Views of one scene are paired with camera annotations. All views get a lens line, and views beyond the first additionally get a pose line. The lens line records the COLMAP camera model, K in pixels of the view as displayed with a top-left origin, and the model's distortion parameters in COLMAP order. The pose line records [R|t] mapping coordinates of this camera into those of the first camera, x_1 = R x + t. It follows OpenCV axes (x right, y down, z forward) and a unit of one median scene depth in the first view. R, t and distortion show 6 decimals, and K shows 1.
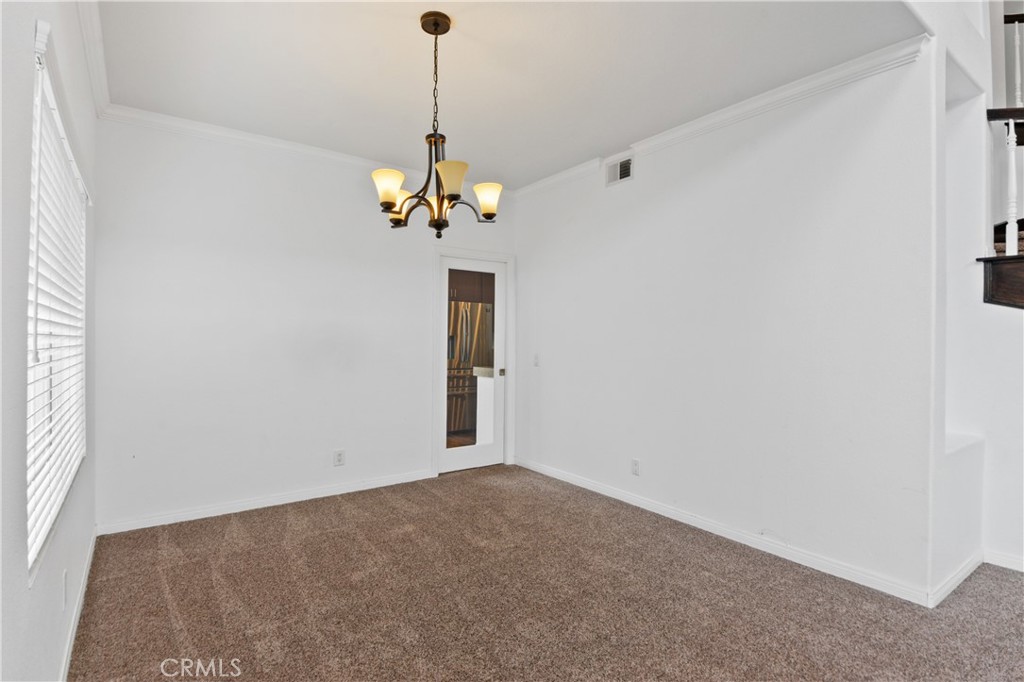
lens RADIAL K [[516.6, 0, 513.2], [0, 516.6, 338.6], [0, 0, 1]] dist [0.006860, -0.005922]
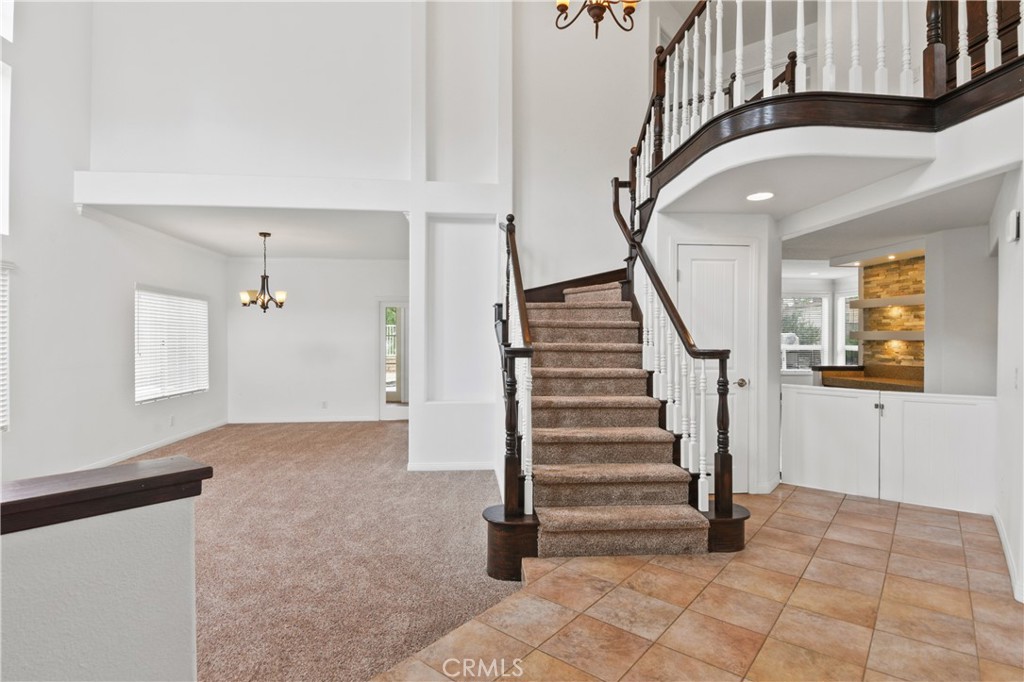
lens RADIAL K [[516.6, 0, 509.7], [0, 516.6, 345.0], [0, 0, 1]] dist [0.006860, -0.005922]
pose [[0.858237, -0.001762, -0.513251, 1.600956], [0.004354, 0.999983, 0.003848, -0.018474], [0.513236, -0.005537, 0.858230, -0.474093]]
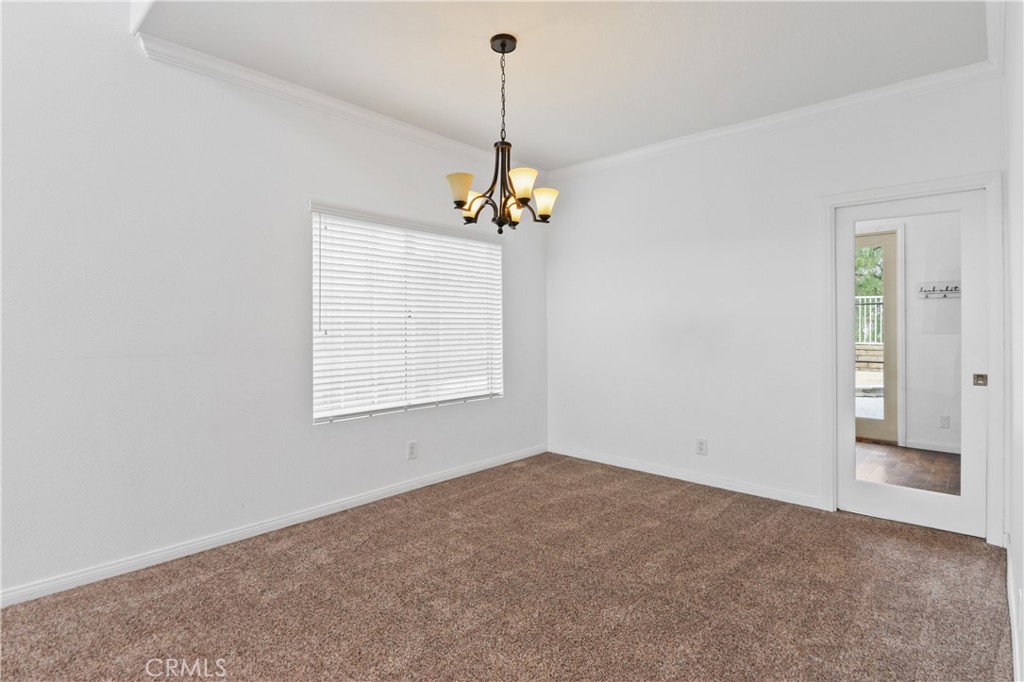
lens RADIAL K [[516.6, 0, 513.5], [0, 516.6, 336.2], [0, 0, 1]] dist [0.006860, -0.005922]
pose [[0.190622, 0.010364, -0.981609, 0.644902], [0.001662, 0.999939, 0.010881, 0.013438], [0.981662, -0.003706, 0.190593, 0.554031]]
